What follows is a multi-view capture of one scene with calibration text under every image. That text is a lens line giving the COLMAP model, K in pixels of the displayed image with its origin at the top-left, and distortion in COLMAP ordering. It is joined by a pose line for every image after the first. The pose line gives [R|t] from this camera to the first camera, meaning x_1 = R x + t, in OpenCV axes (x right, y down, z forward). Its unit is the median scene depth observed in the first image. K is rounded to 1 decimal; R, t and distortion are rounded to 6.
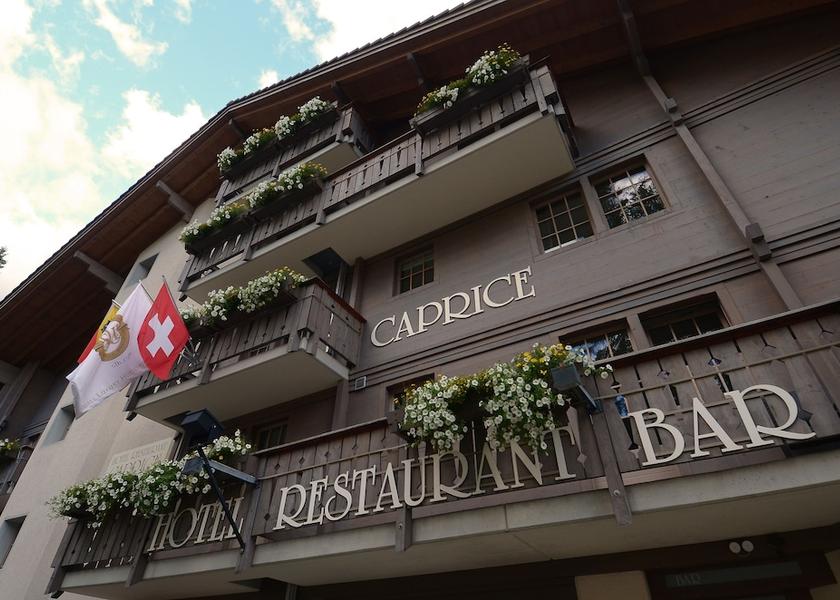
lens RADIAL K [[472.8, 0, 417.8], [0, 472.8, 300.3], [0, 0, 1]] dist [-0.002135, -0.003562]
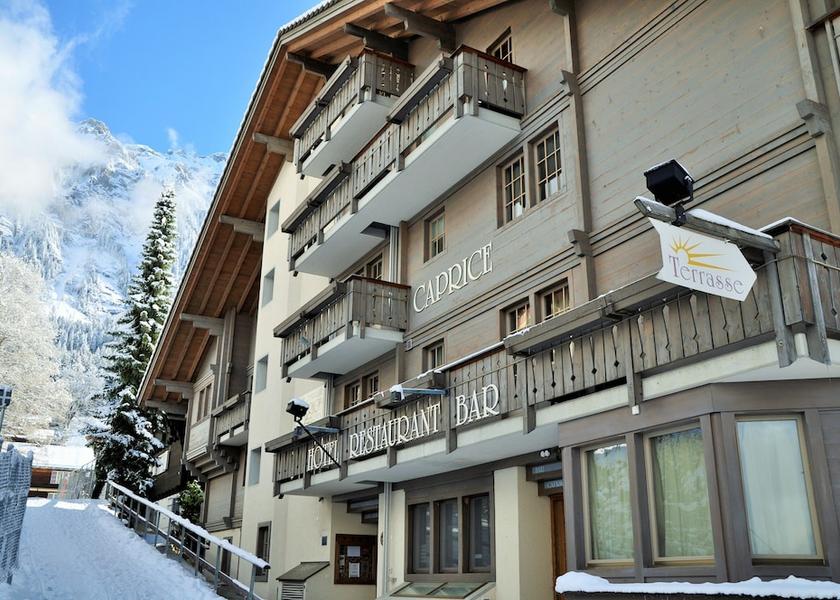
lens RADIAL K [[798.1, 0, 425.2], [0, 798.1, 303.4], [0, 0, 1]] dist [-0.036475, 0.000000]
pose [[0.862979, -0.169781, -0.475859, 1.030247], [0.324565, 0.908098, 0.264604, -0.519280], [0.387202, -0.382795, 0.838775, -0.820356]]
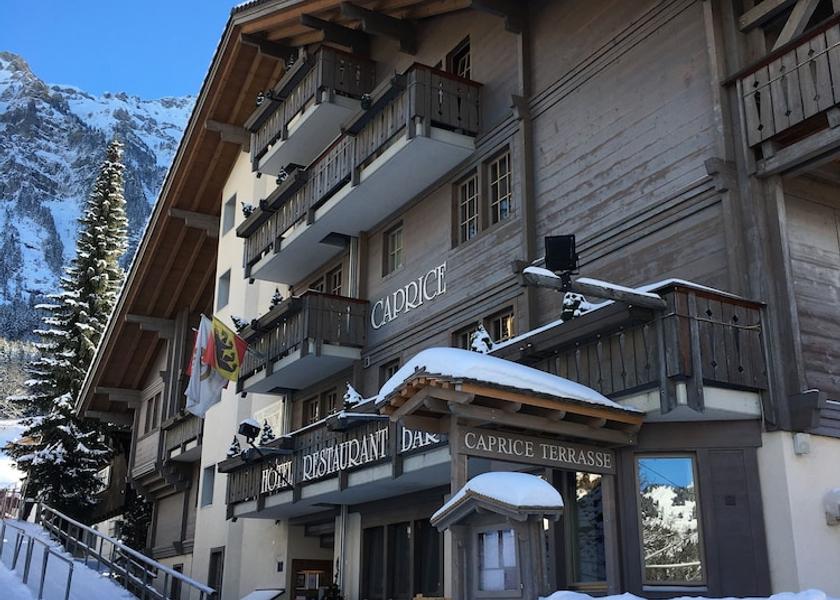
lens RADIAL K [[961.4, 0, 421.5], [0, 961.4, 303.3], [0, 0, 1]] dist [0.108086, 0.000000]
pose [[0.862671, -0.156946, -0.480798, 1.327476], [0.323925, 0.901527, 0.286917, -0.688654], [0.388422, -0.403257, 0.828560, -1.057911]]
